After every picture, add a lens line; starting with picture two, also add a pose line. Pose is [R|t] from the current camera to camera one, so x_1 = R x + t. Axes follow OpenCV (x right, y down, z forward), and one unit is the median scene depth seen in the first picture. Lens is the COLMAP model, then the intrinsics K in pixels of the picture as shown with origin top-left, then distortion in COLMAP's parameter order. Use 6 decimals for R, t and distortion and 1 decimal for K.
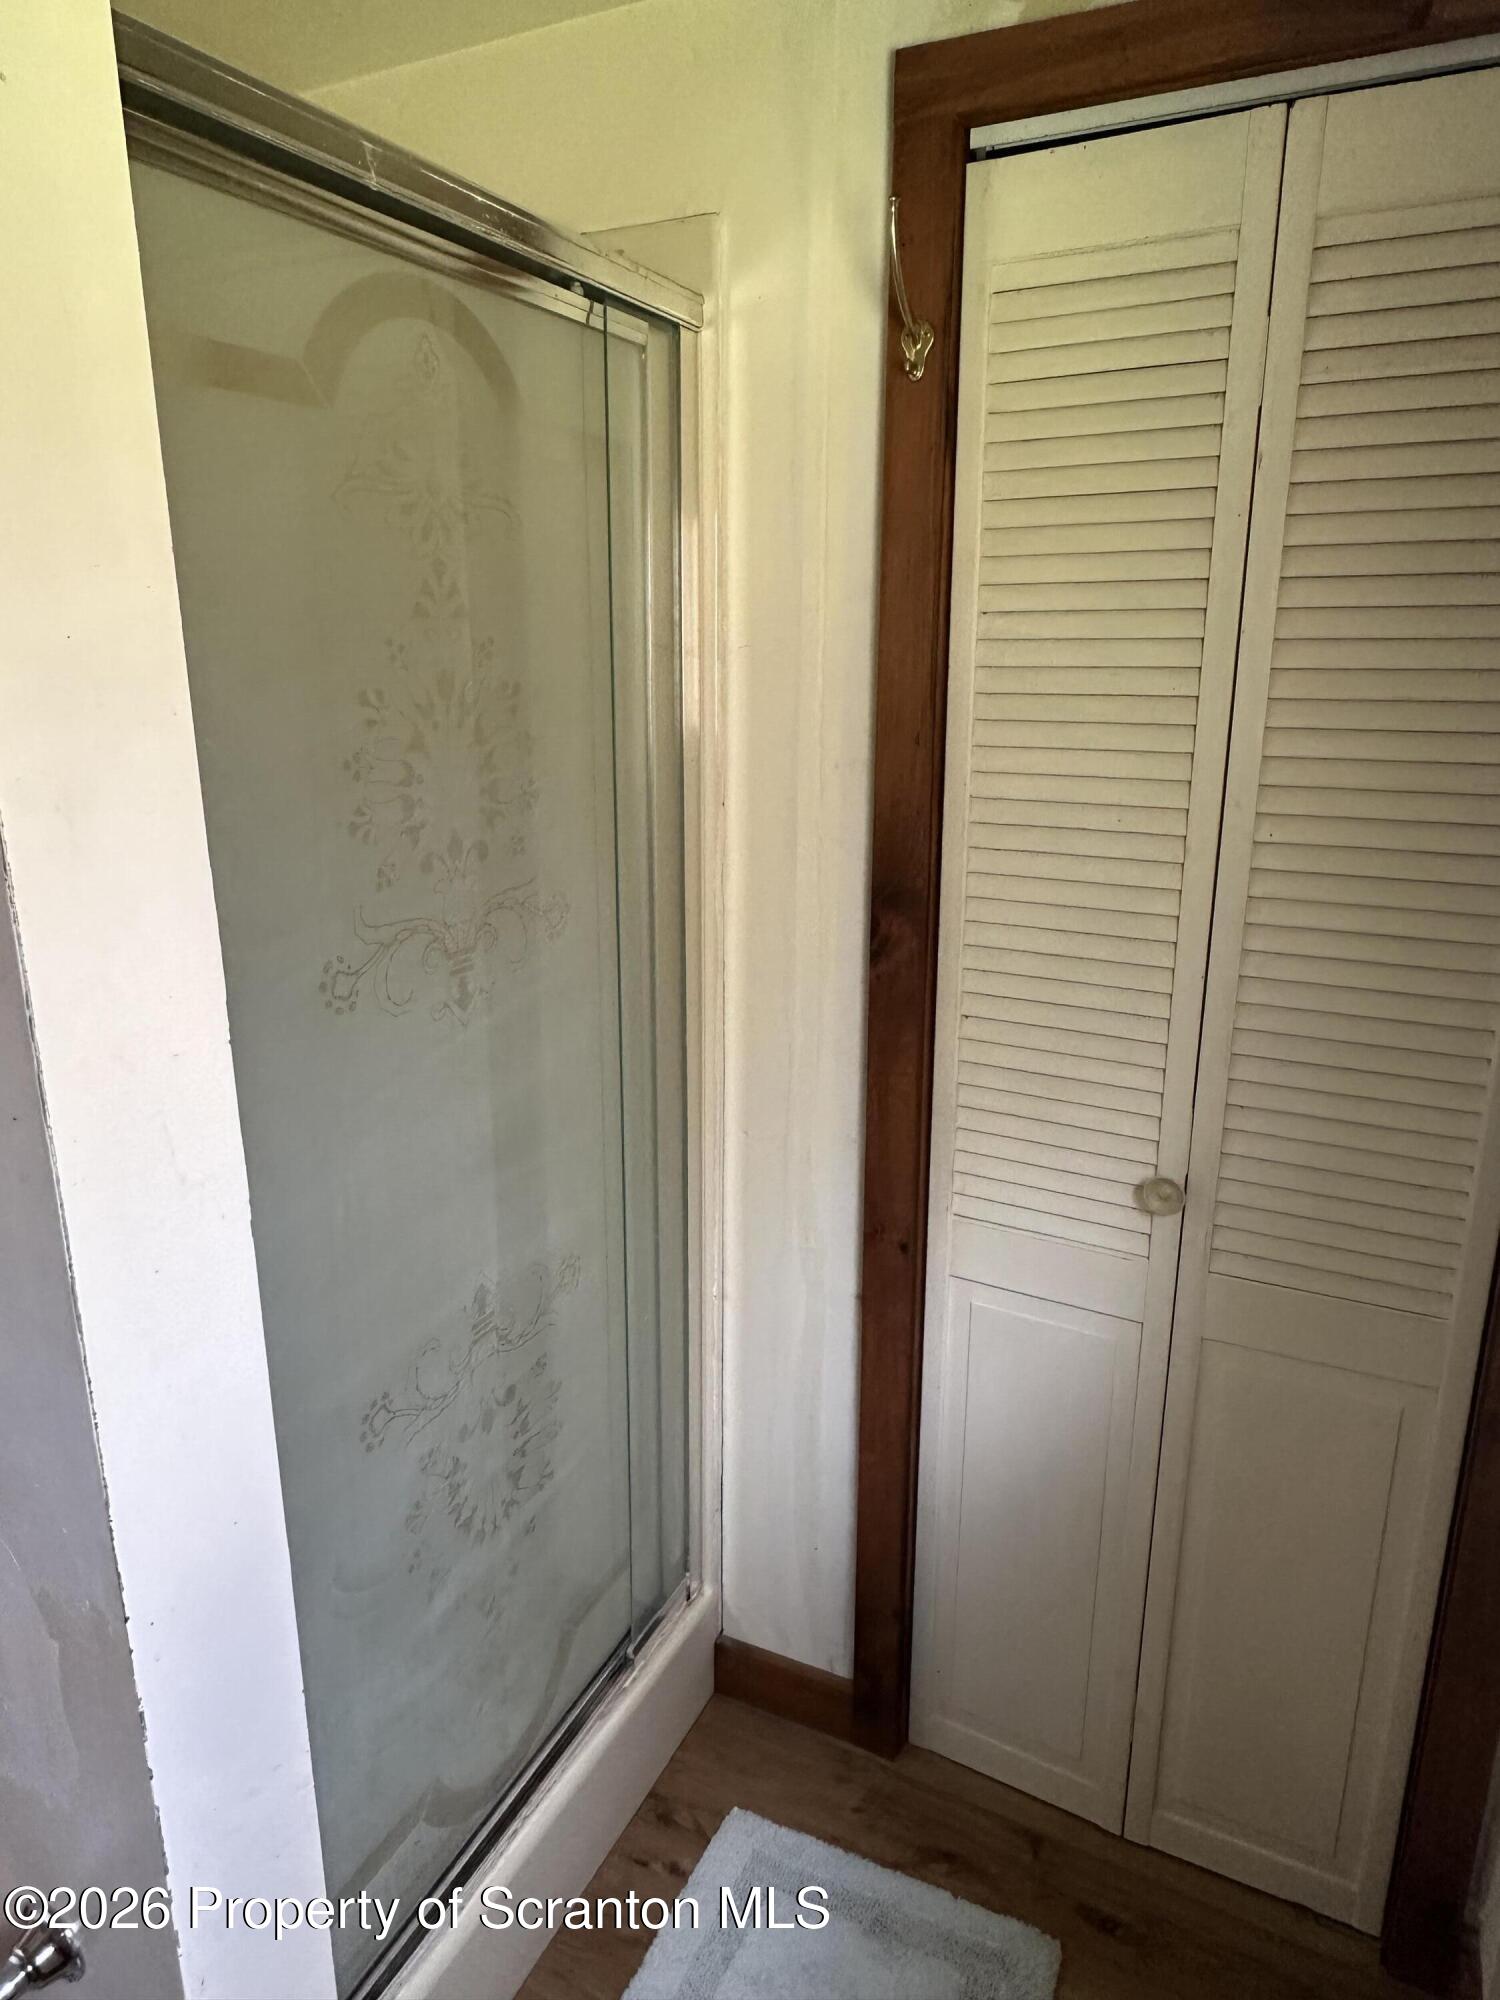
lens RADIAL K [[1272.1, 0, 747.6], [0, 1272.1, 981.4], [0, 0, 1]] dist [-0.005051, -0.001720]
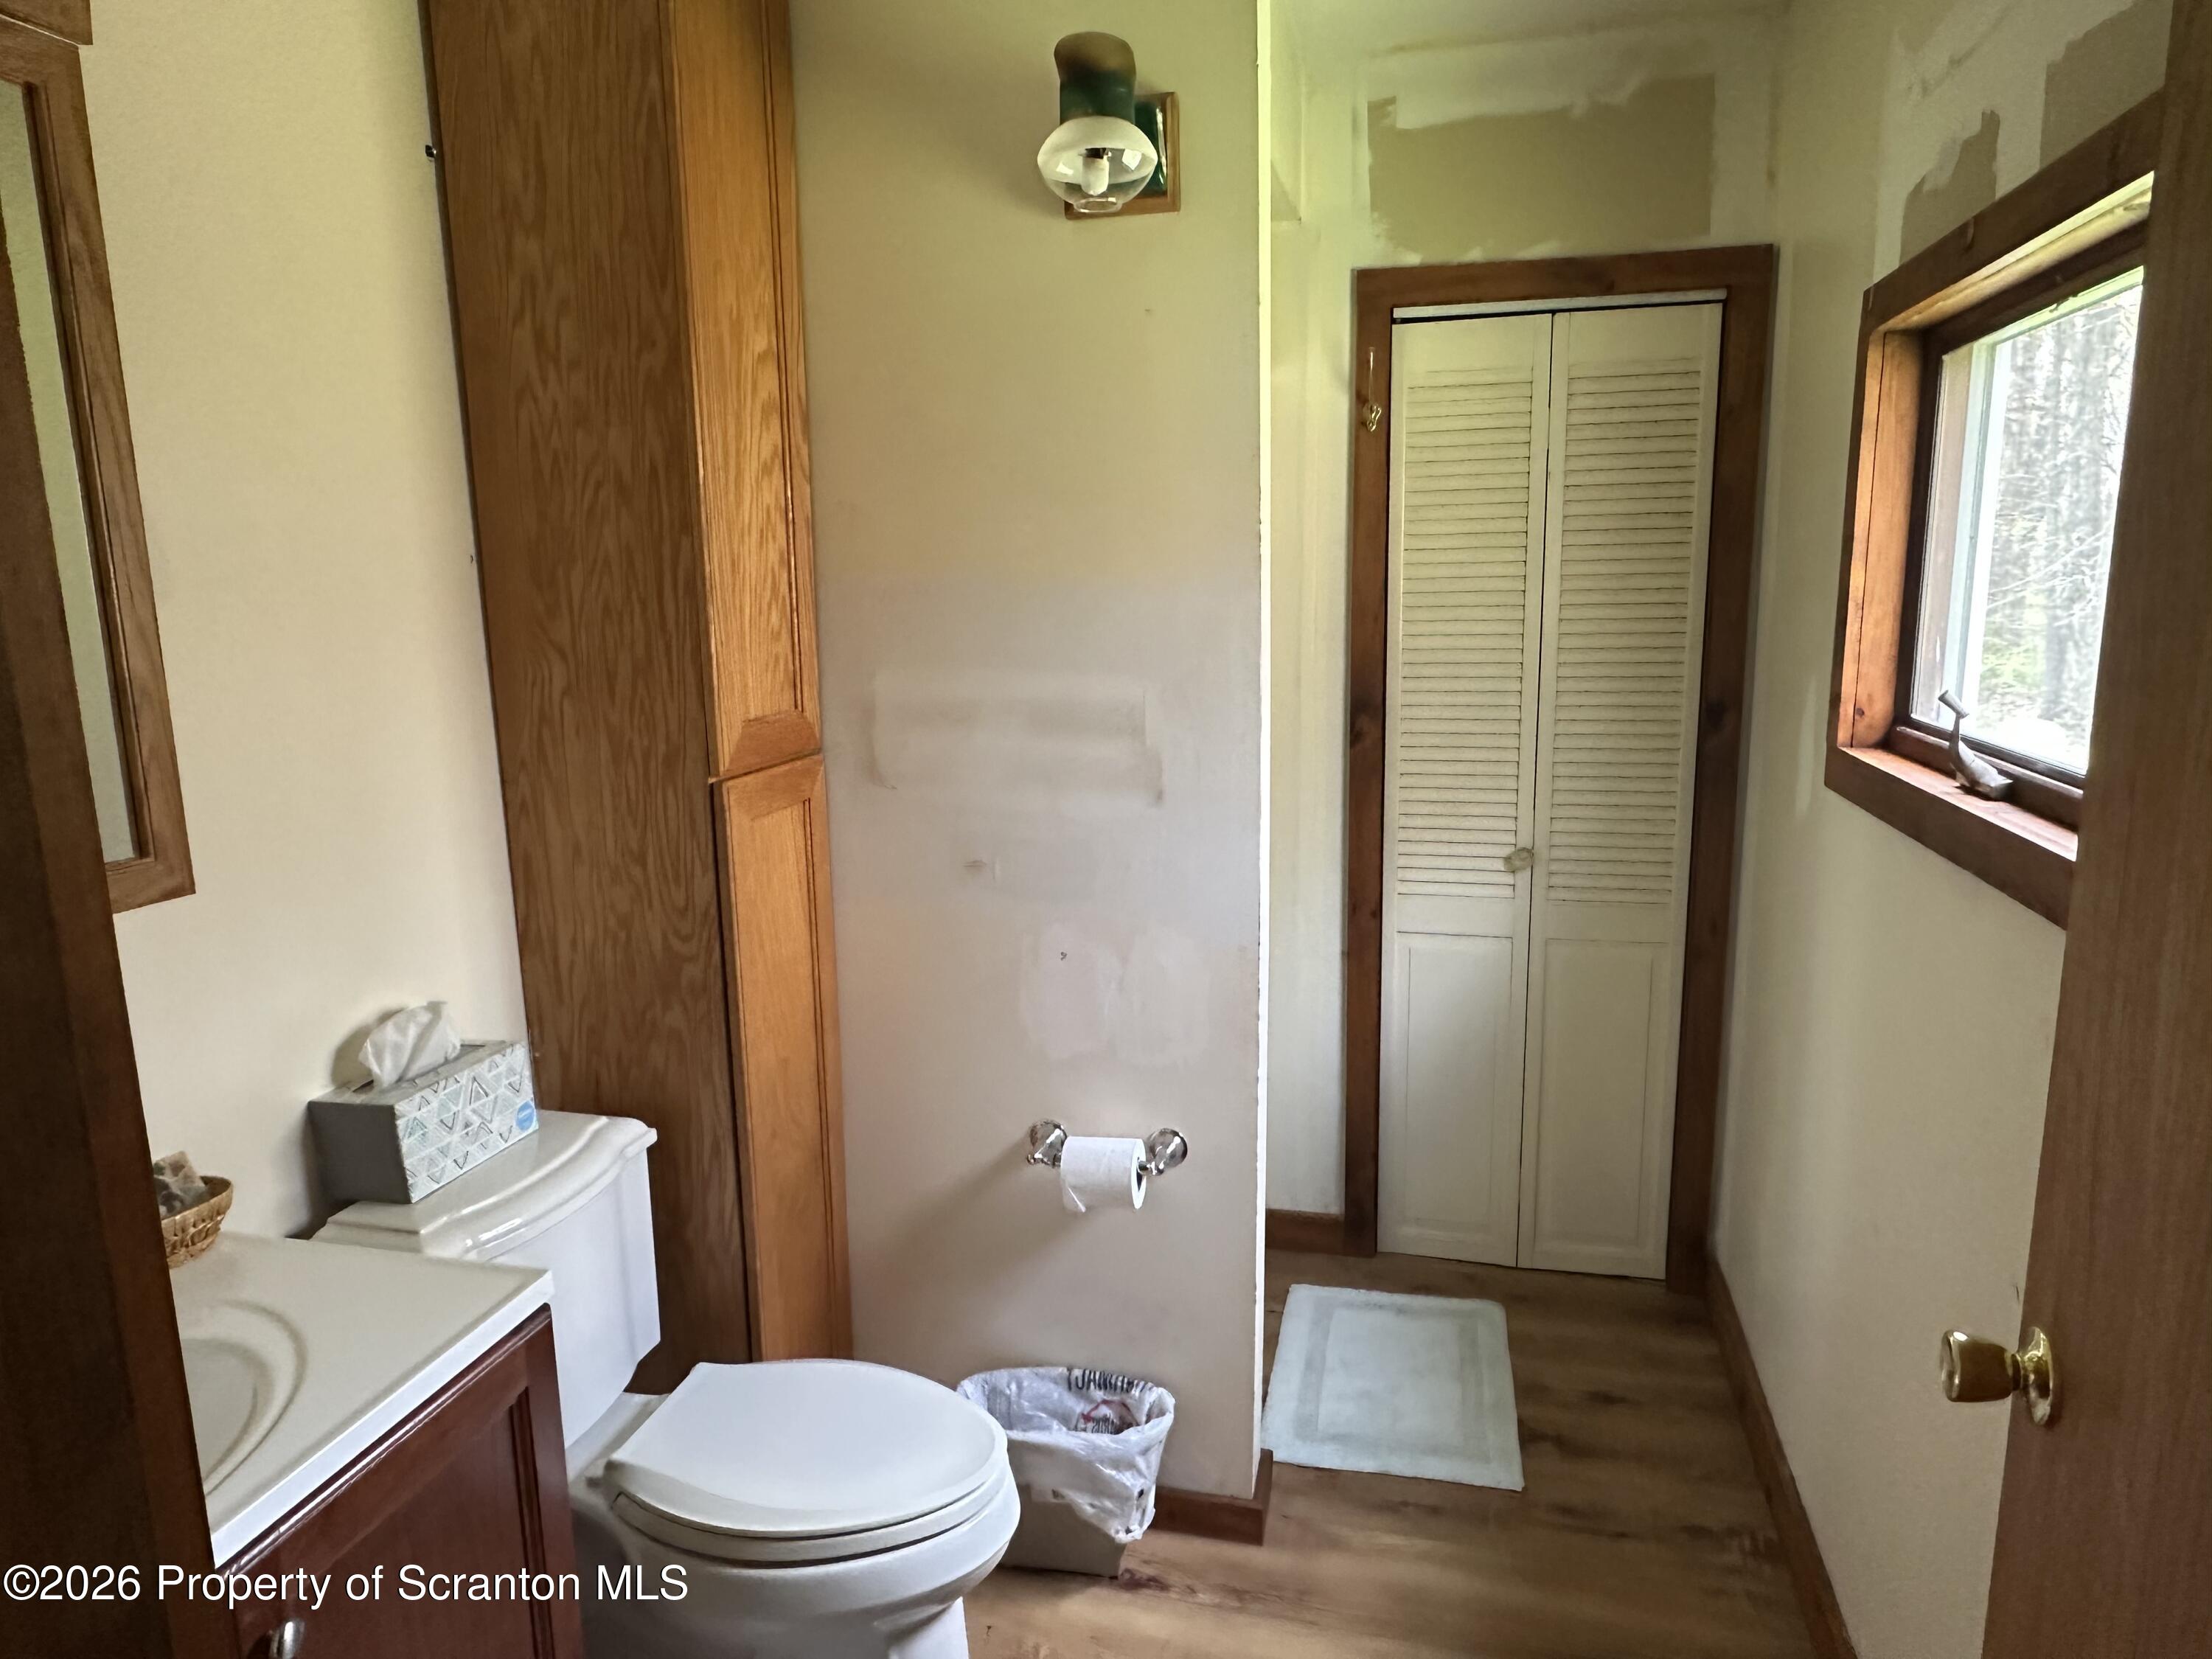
lens RADIAL K [[1406.9, 0, 1103.2], [0, 1406.9, 840.7], [0, 0, 1]] dist [-0.005051, -0.001720]
pose [[0.973829, -0.060812, 0.218996, -0.722219], [0.078036, 0.994428, -0.070872, 0.244724], [-0.213466, 0.086107, 0.973148, -0.871602]]
